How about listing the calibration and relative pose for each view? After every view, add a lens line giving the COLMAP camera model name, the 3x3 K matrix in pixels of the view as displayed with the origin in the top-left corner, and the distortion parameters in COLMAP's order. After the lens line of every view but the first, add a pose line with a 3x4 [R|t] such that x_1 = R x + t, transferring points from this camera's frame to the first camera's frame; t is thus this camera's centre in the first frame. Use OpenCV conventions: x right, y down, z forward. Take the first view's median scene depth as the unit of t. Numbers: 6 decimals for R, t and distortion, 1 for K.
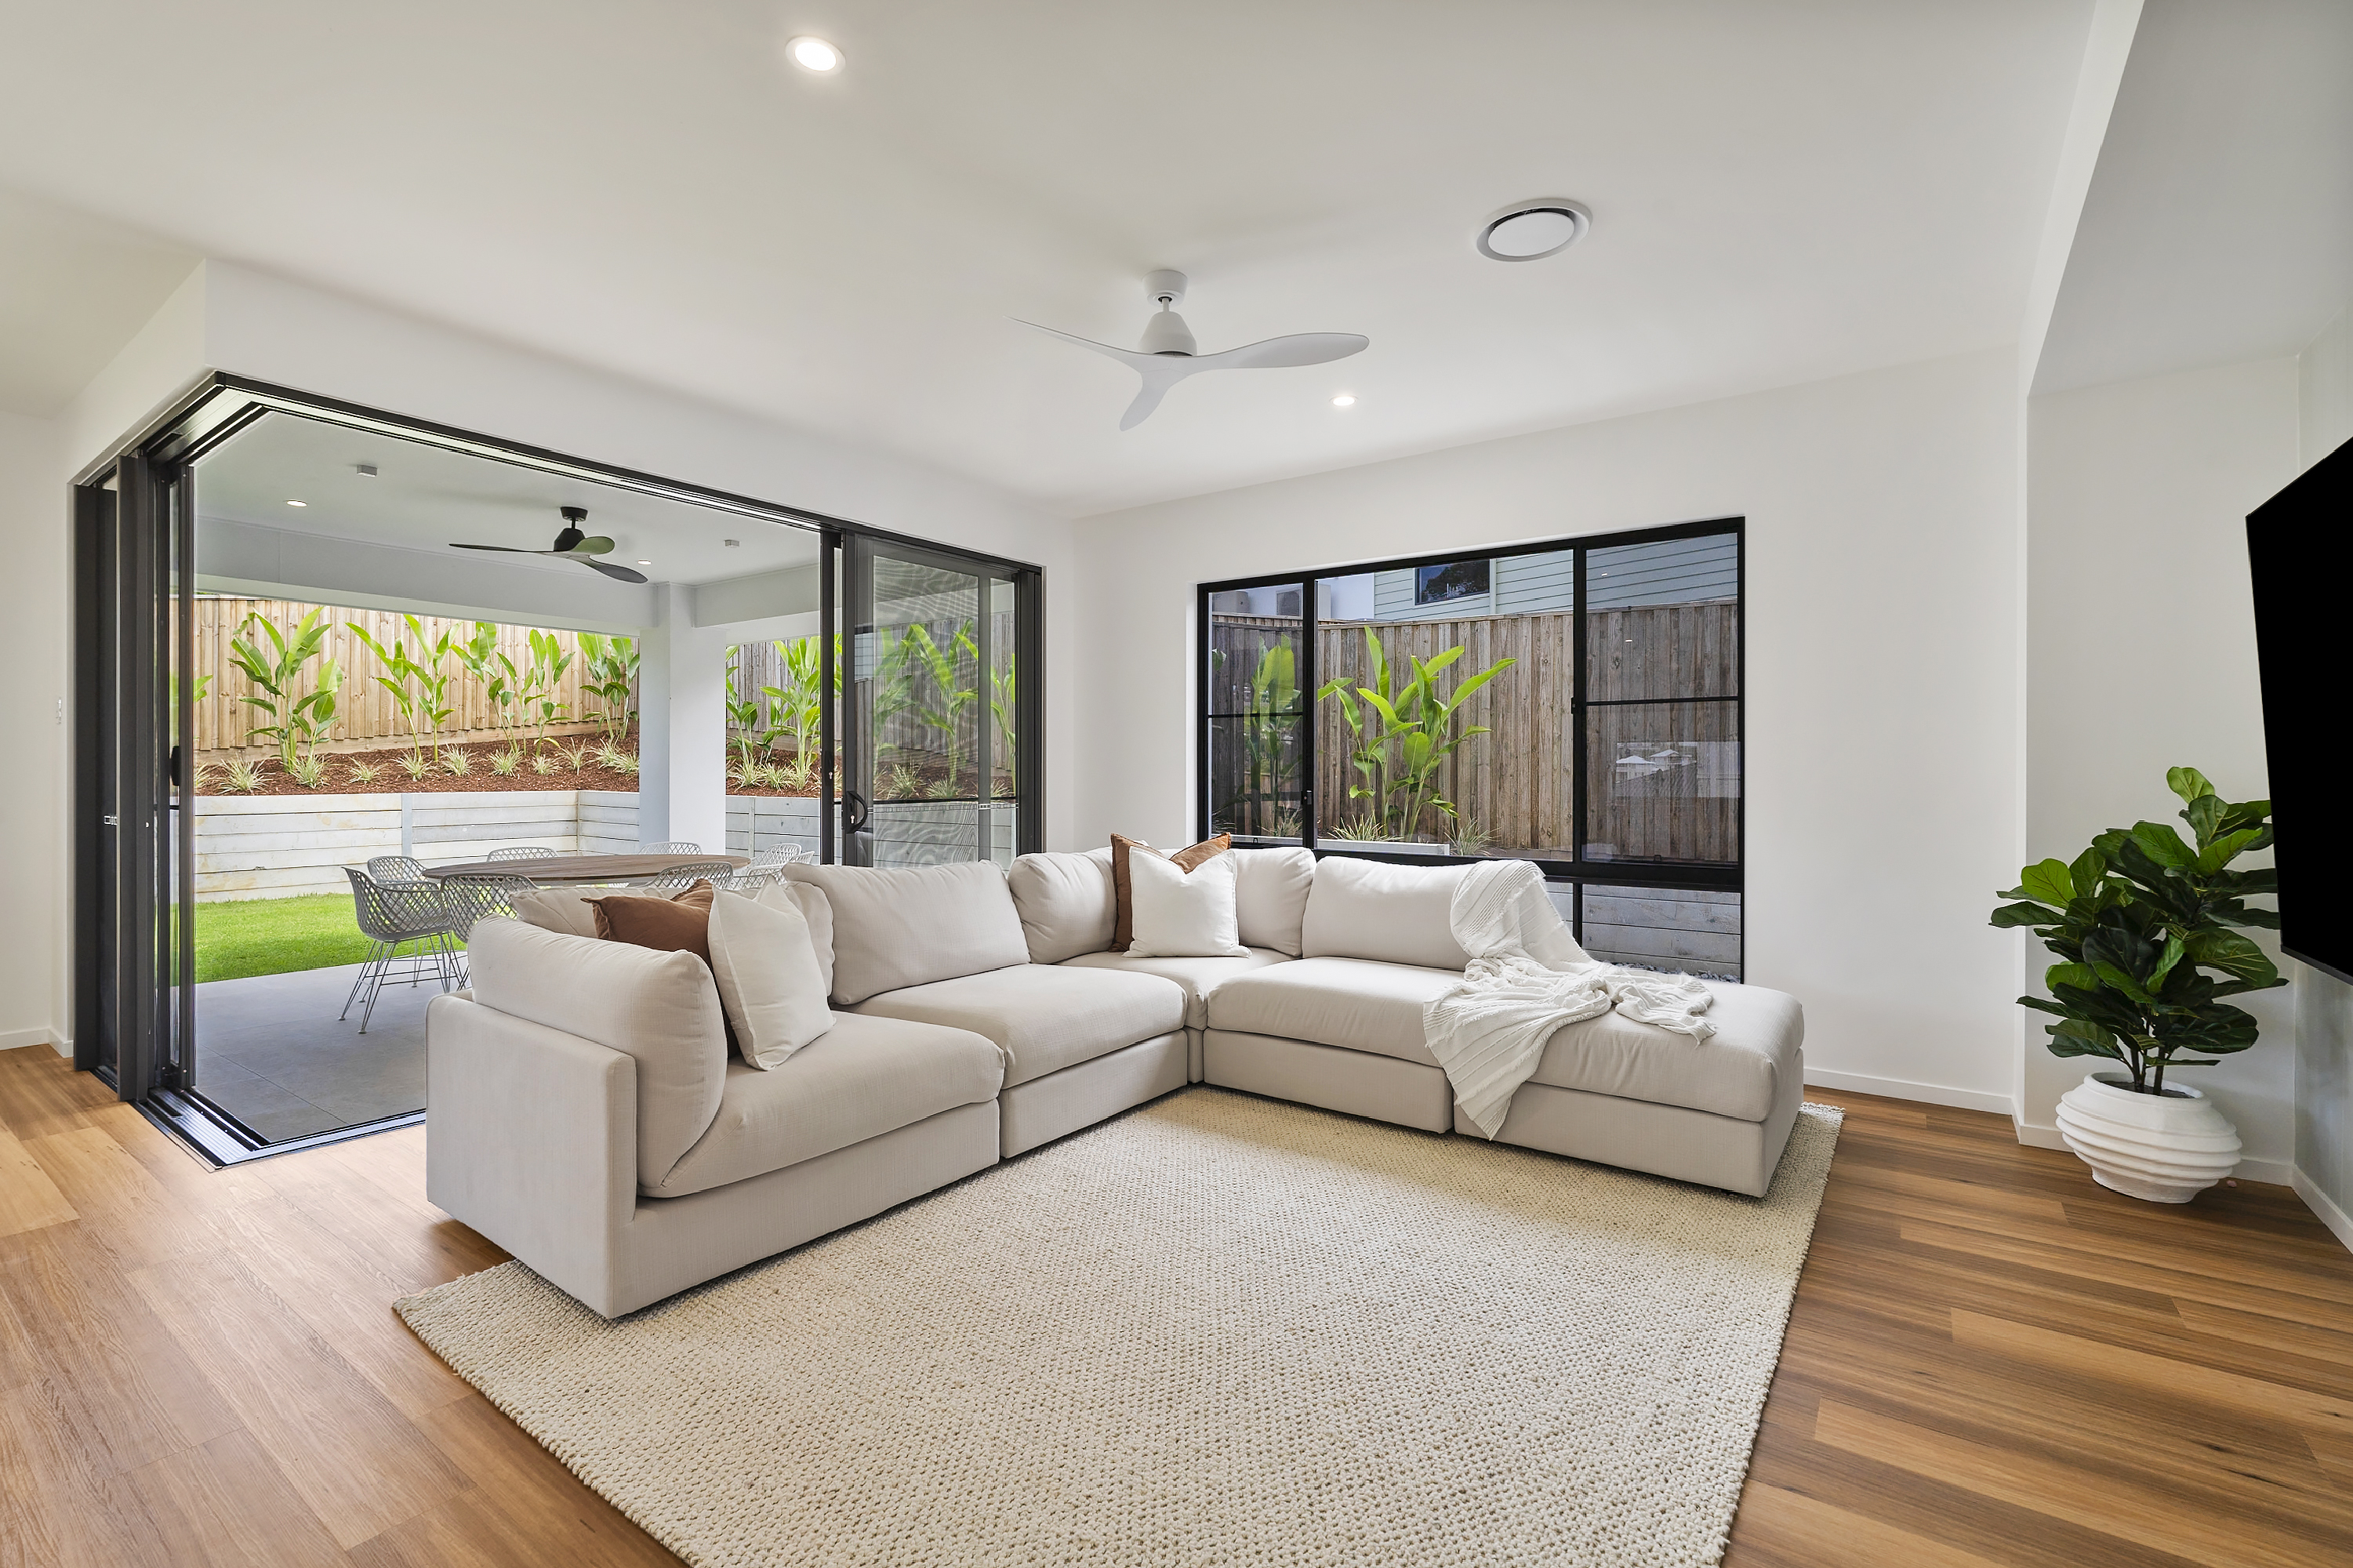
lens RADIAL K [[1059.4, 0, 1176.5], [0, 1059.4, 784.0], [0, 0, 1]] dist [0.000056, 0.000073]
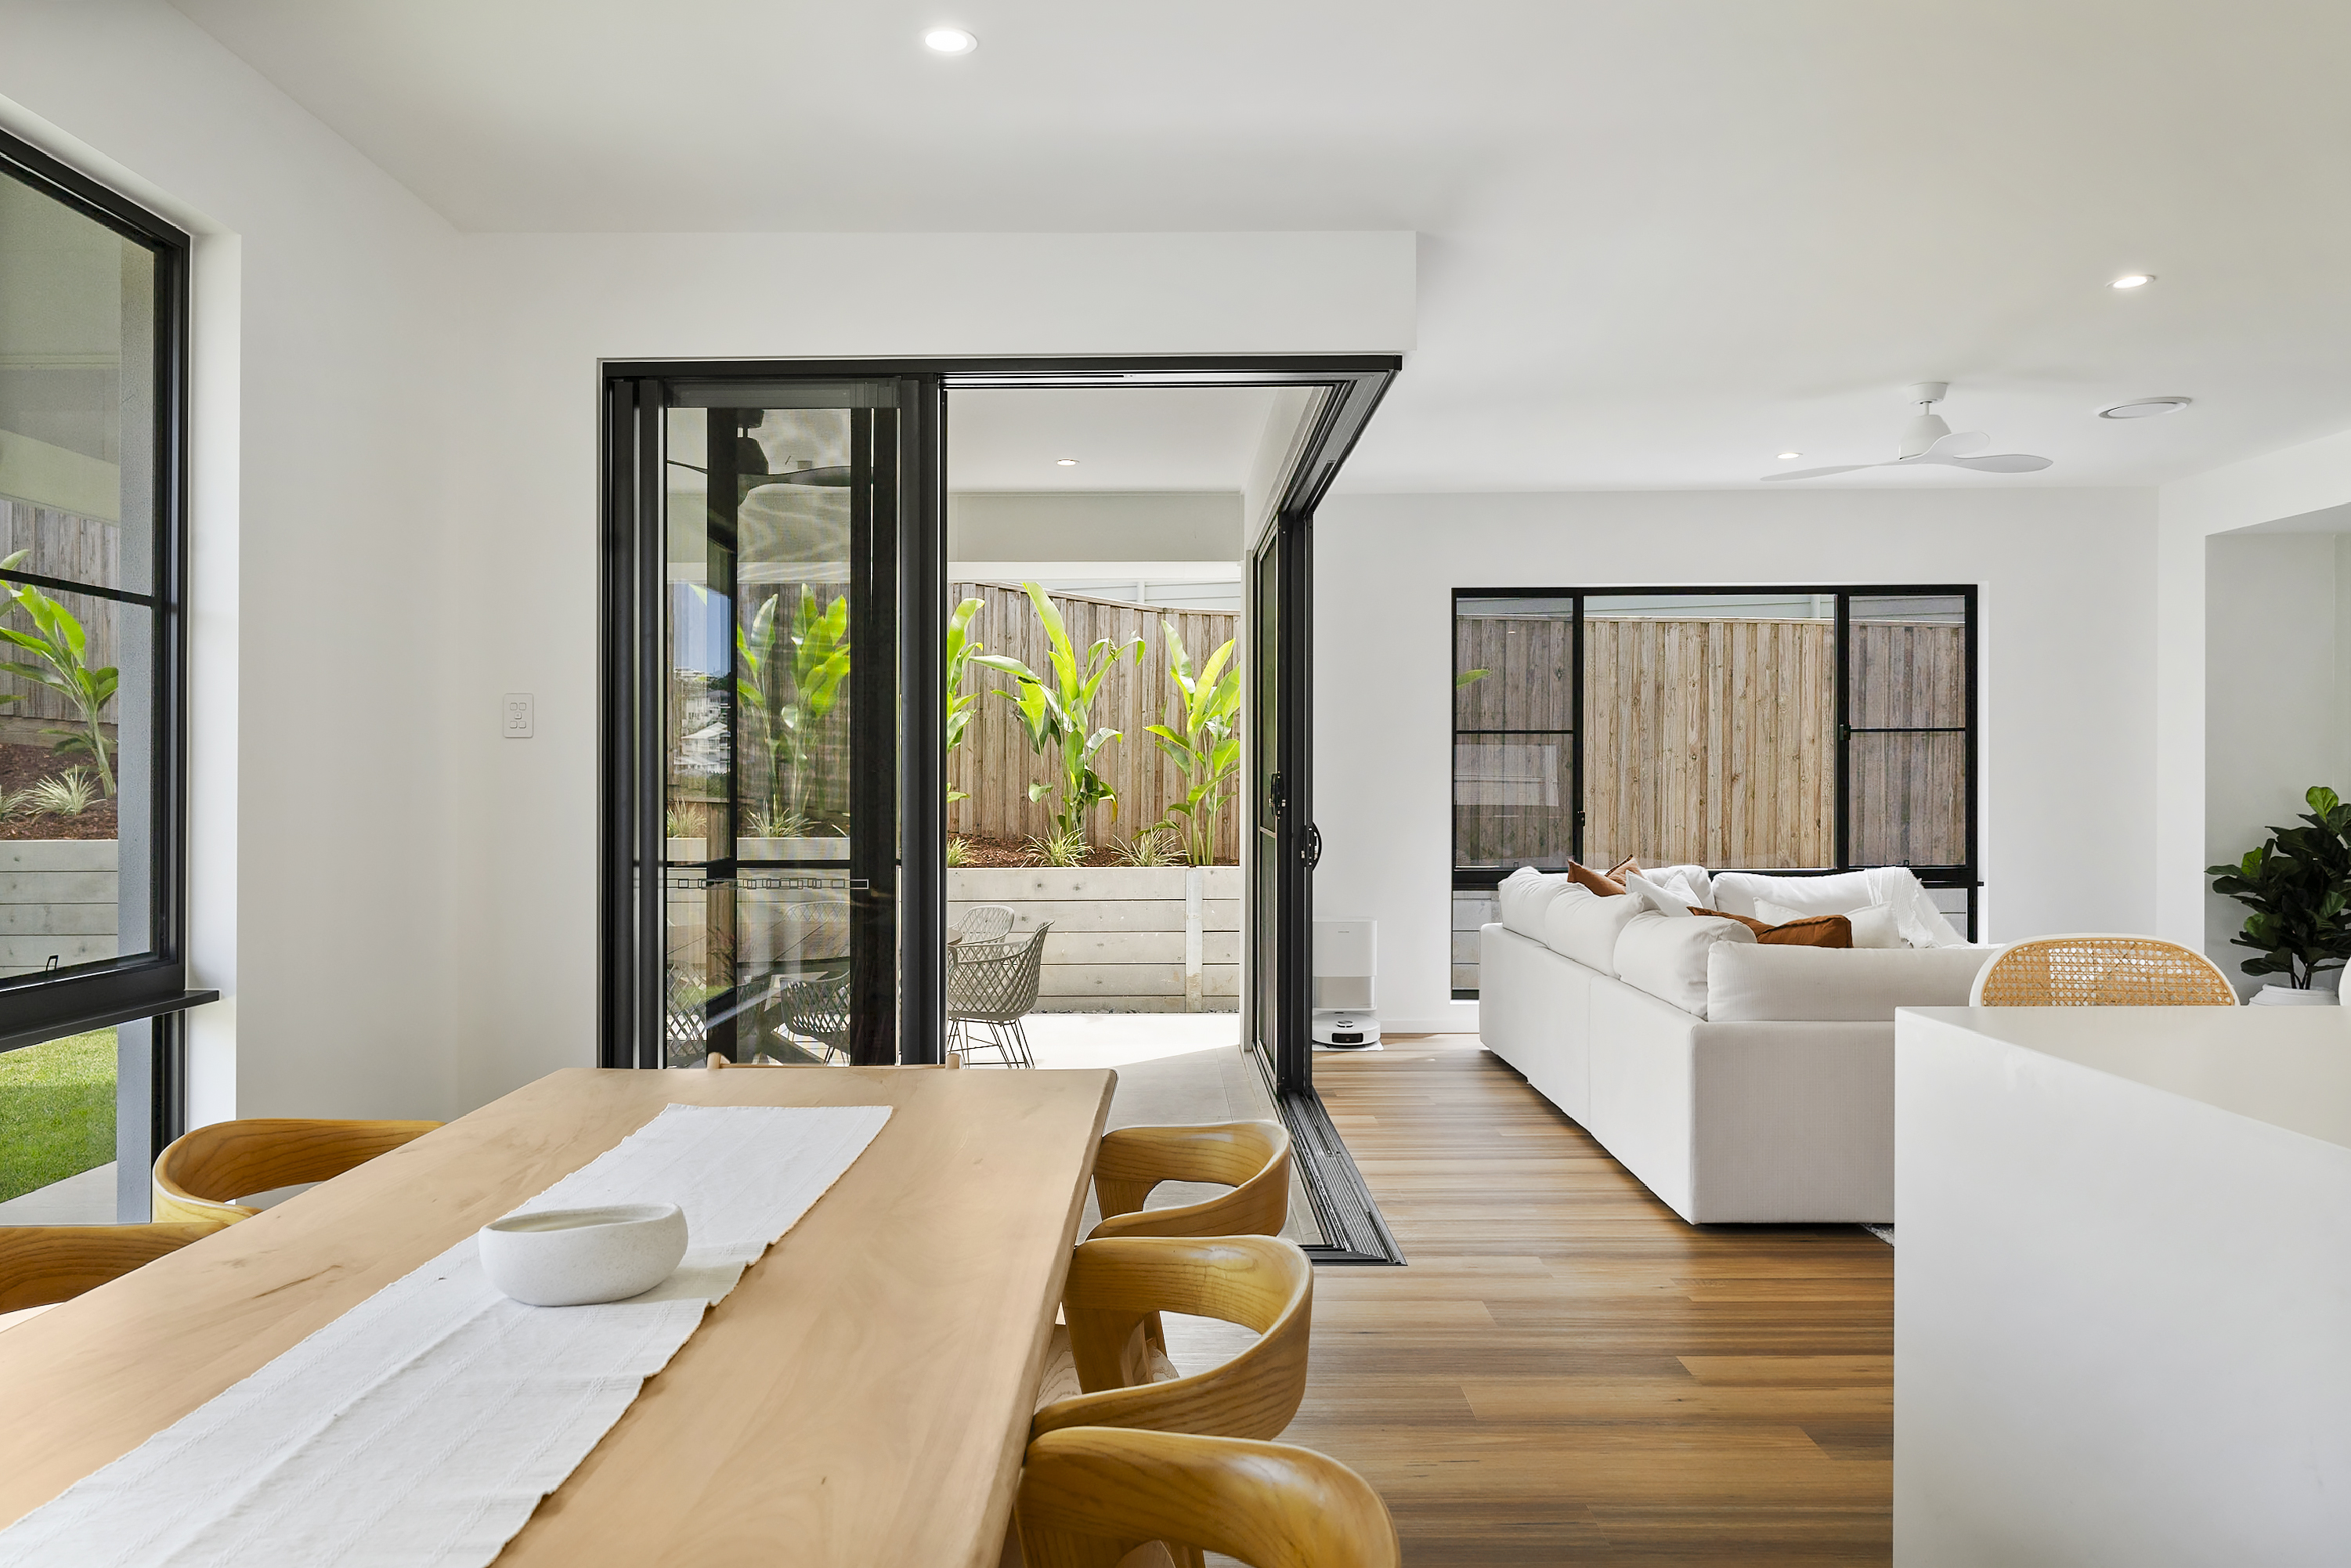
lens RADIAL K [[1600.5, 0, 1175.5], [0, 1600.5, 784.0], [0, 0, 1]] dist [0.001438, -0.002827]
pose [[0.809828, -0.008419, 0.586607, -1.238521], [0.012577, 0.999916, -0.003012, -0.022361], [-0.586533, 0.009816, 0.809866, 0.026065]]
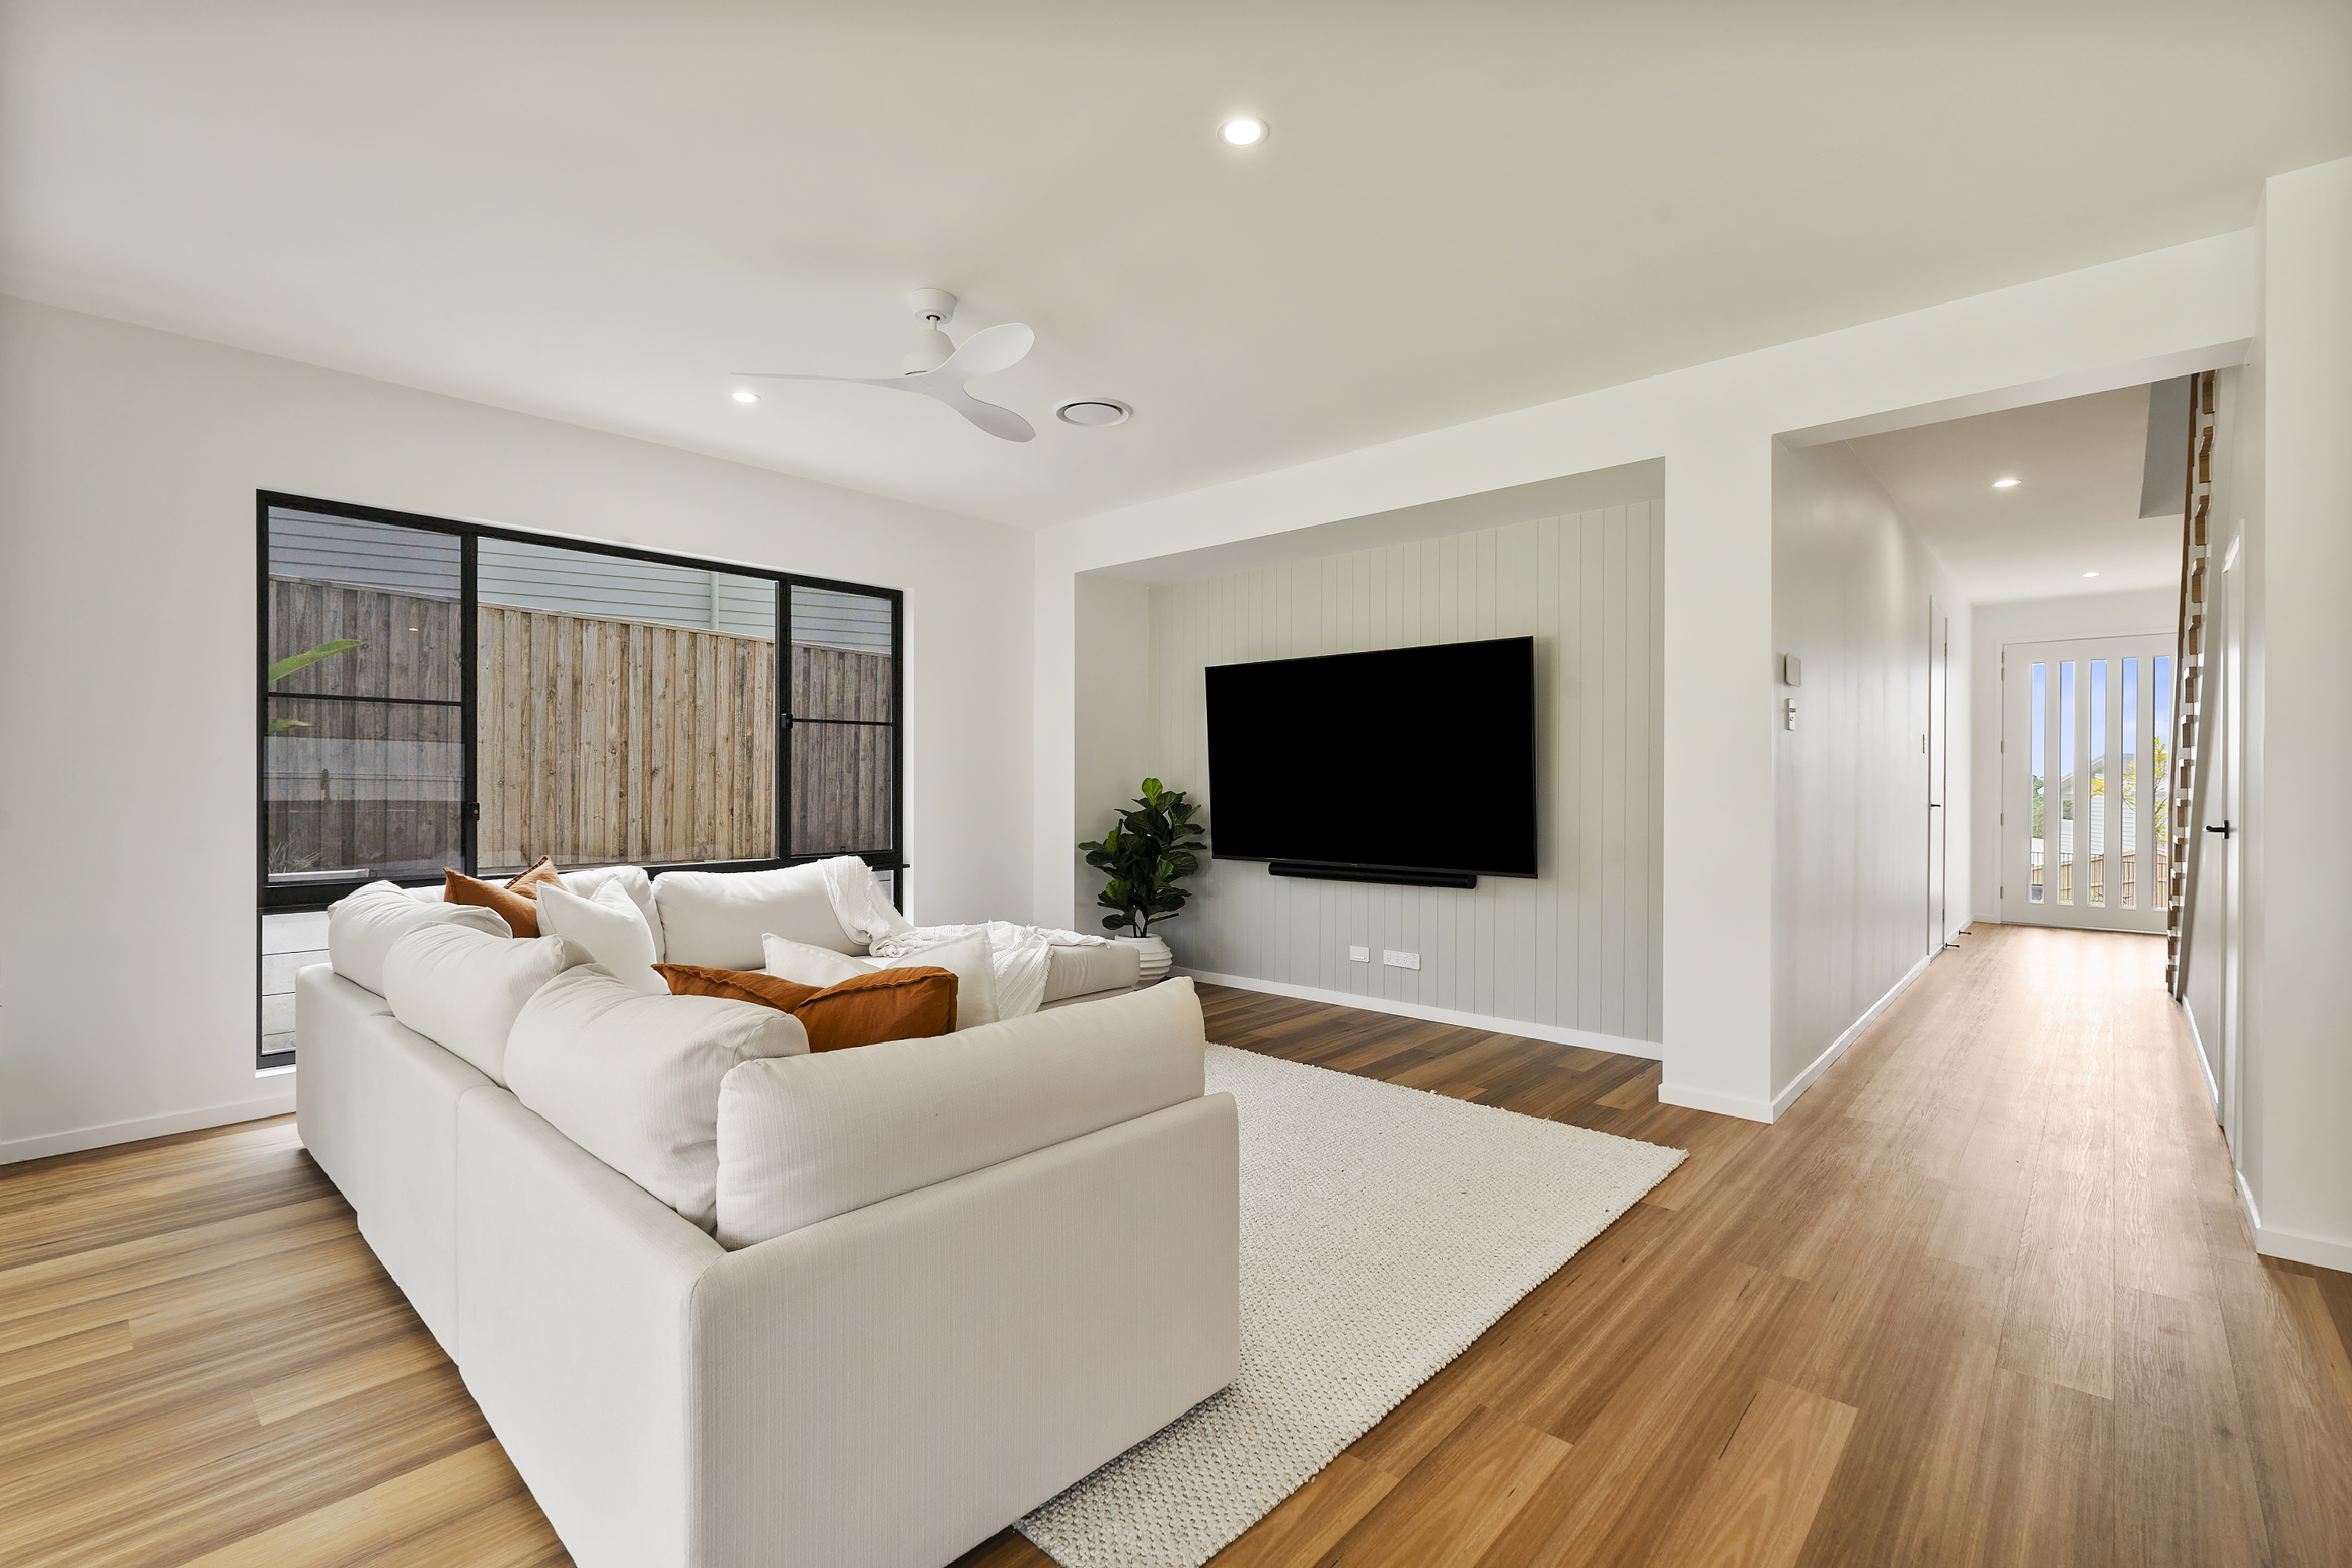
lens RADIAL K [[1036.2, 0, 1174.2], [0, 1036.2, 794.7], [0, 0, 1]] dist [0.009976, 0.000213]
pose [[0.124328, -0.014605, 0.992134, -0.690139], [0.007555, 0.999877, 0.013773, -0.006859], [-0.992212, 0.005784, 0.124423, 0.454372]]
